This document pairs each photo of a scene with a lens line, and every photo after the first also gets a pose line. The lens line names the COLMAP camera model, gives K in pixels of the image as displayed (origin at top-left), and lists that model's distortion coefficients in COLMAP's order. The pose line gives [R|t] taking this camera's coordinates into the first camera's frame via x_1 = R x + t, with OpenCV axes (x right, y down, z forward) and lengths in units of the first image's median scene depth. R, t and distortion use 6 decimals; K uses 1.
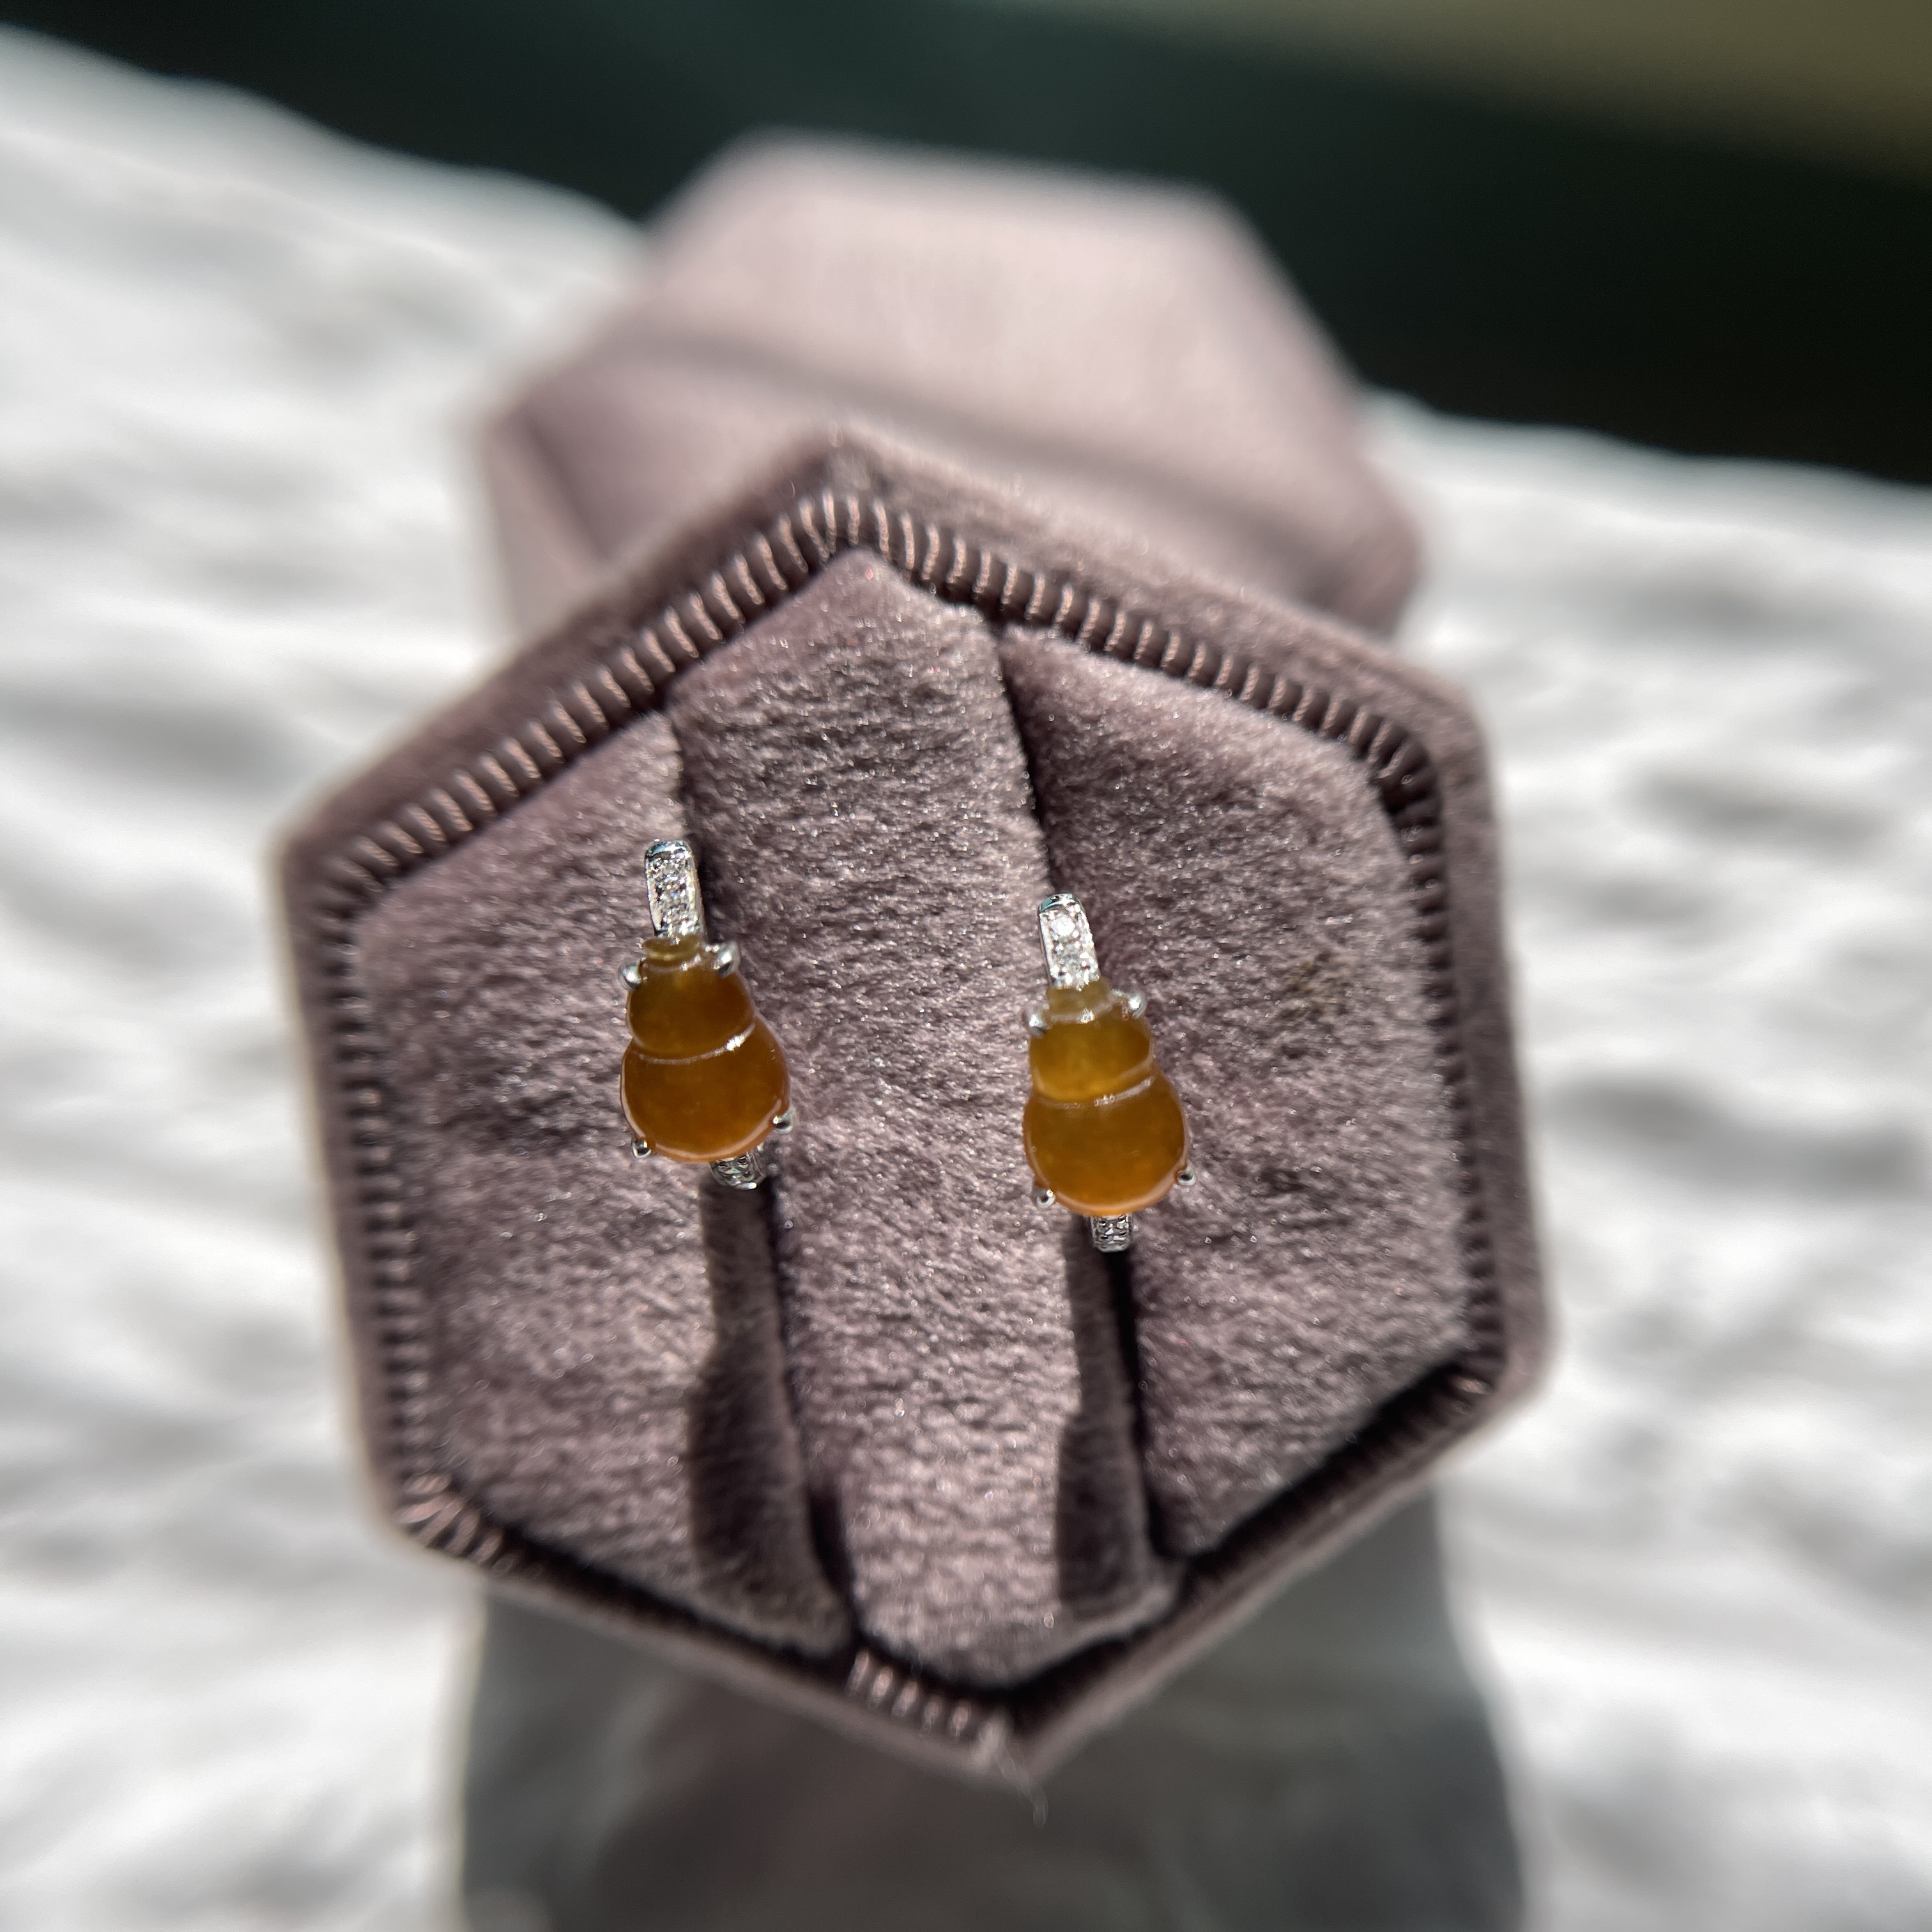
lens RADIAL K [[2061.6, 0, 1045.0], [0, 2061.6, 960.0], [0, 0, 1]] dist [0.169727, 0.000125]
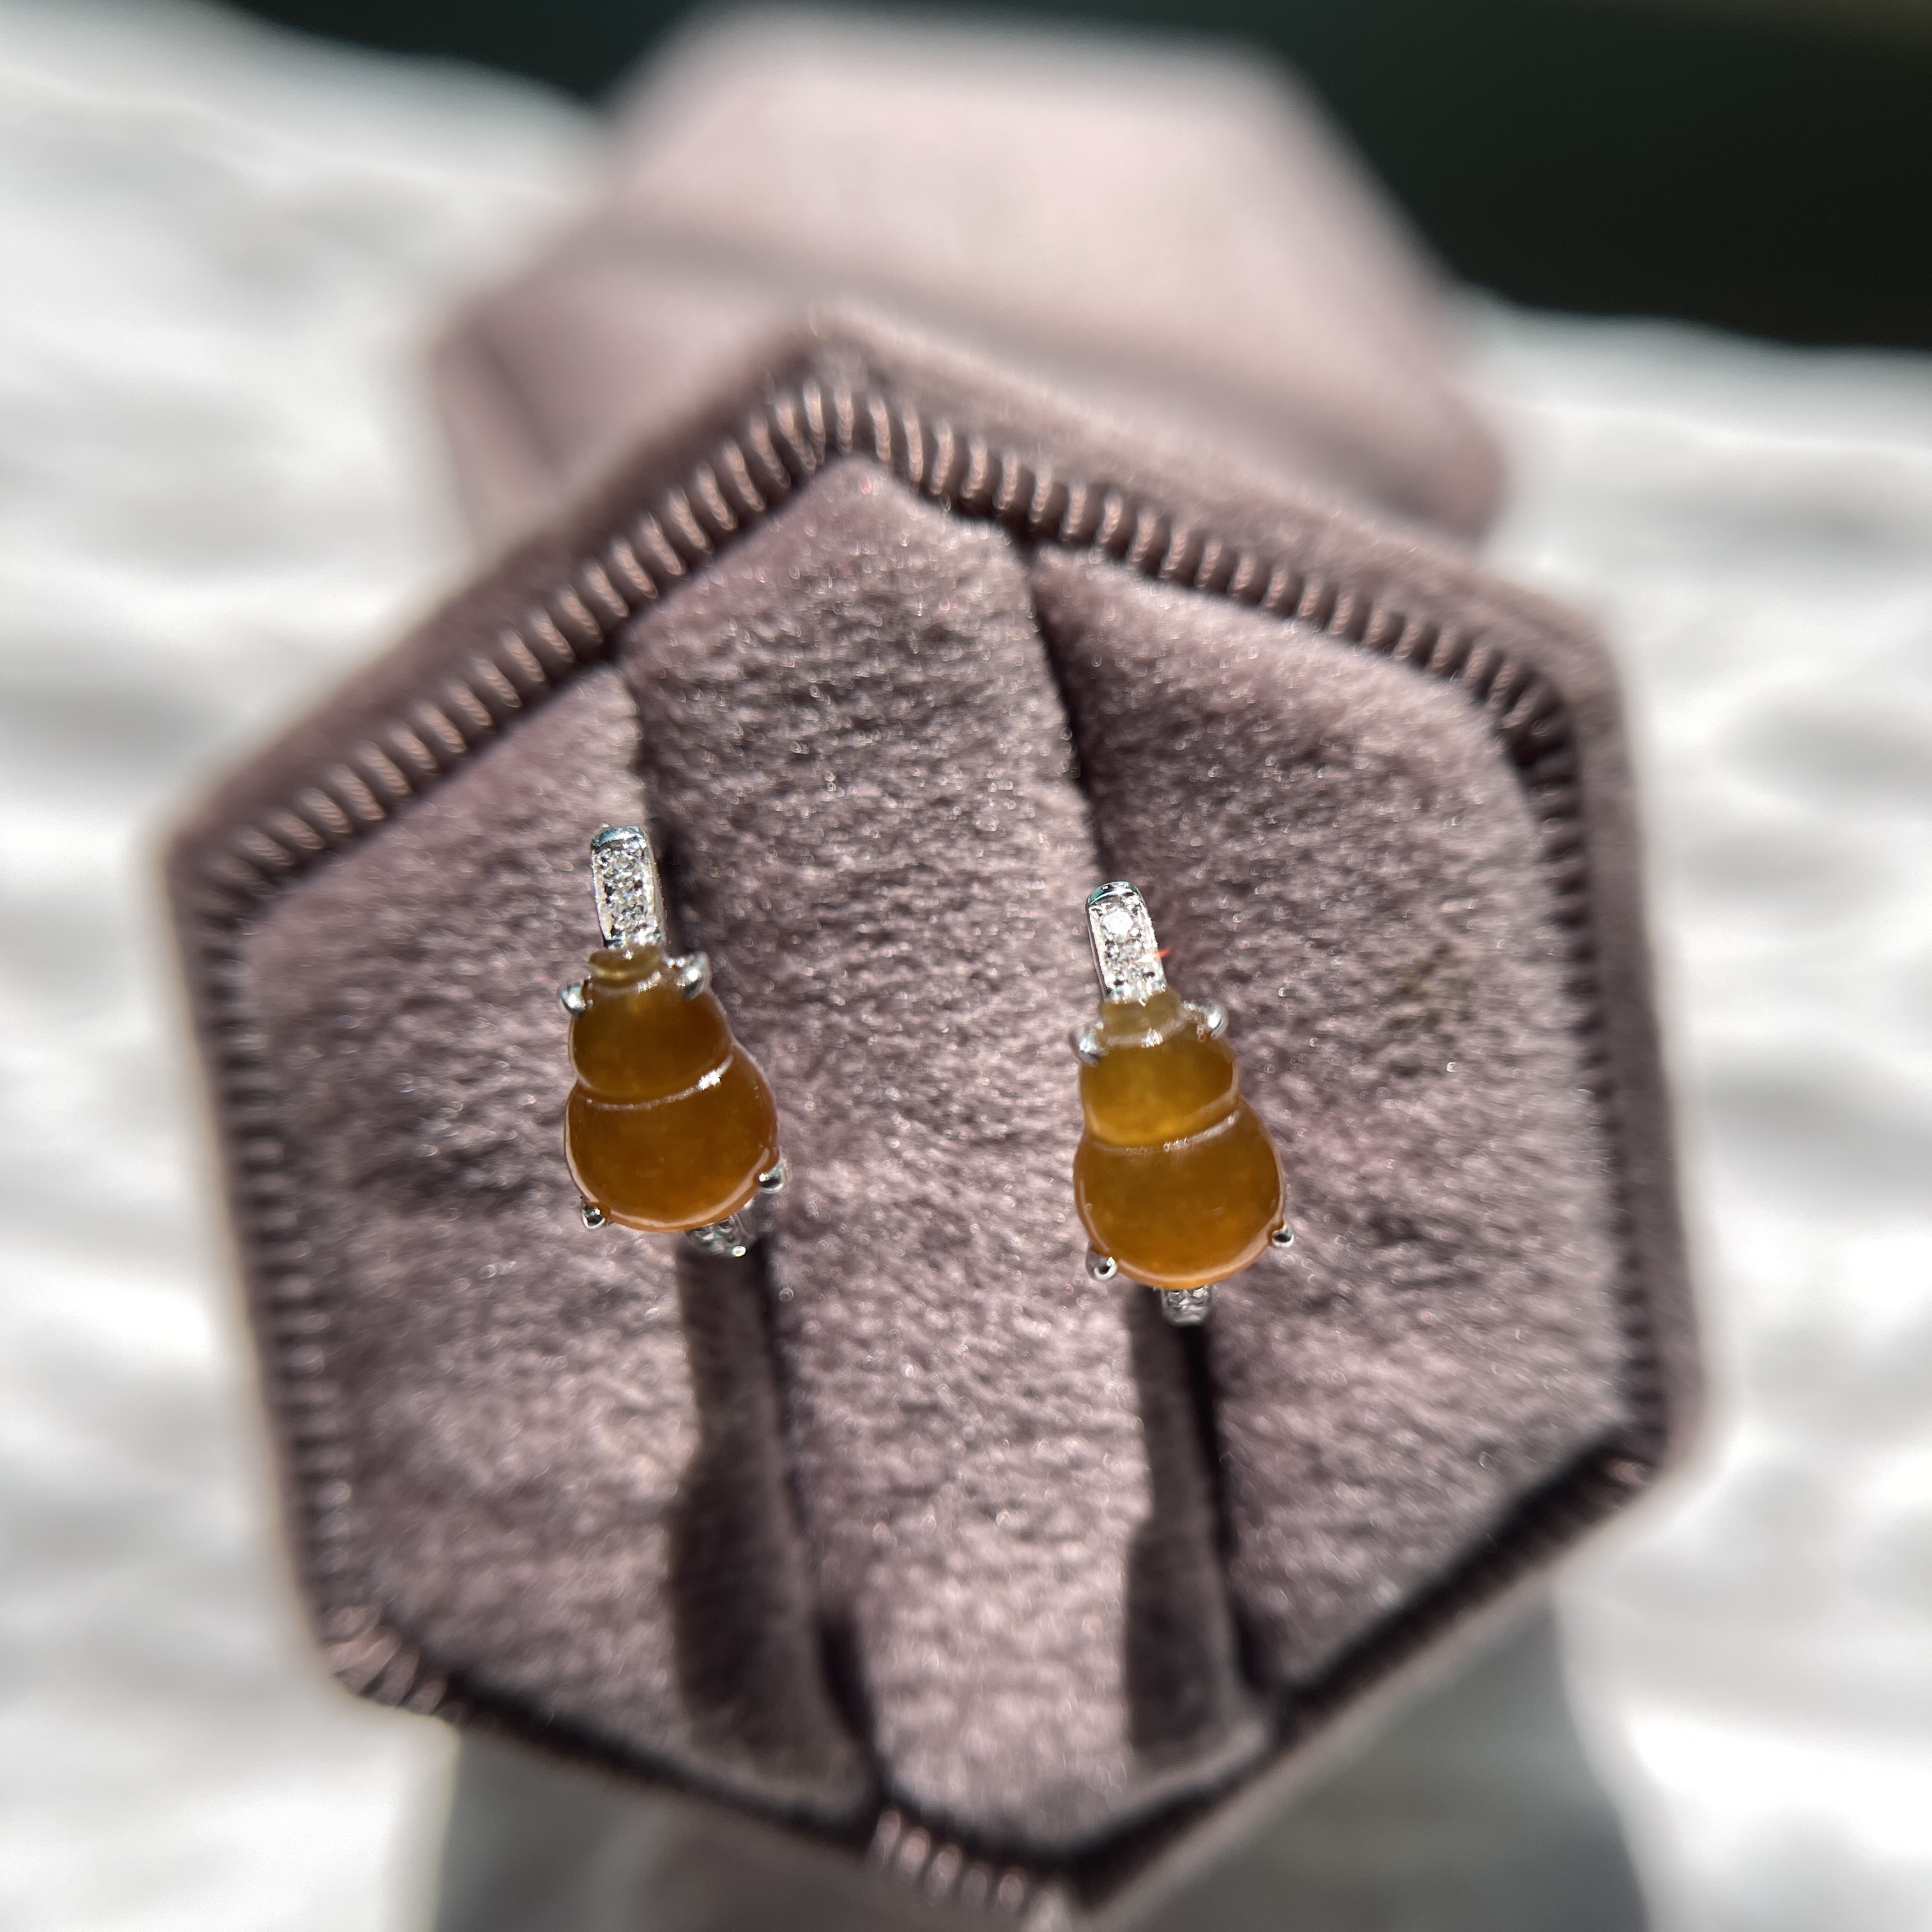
lens RADIAL K [[2061.6, 0, 1045.0], [0, 2061.6, 960.0], [0, 0, 1]] dist [0.169727, 0.000125]
pose [[0.999669, -0.022303, -0.012847, -0.009052], [0.022487, 0.999643, 0.014423, -0.013135], [0.012520, -0.014707, 0.999813, 0.190762]]
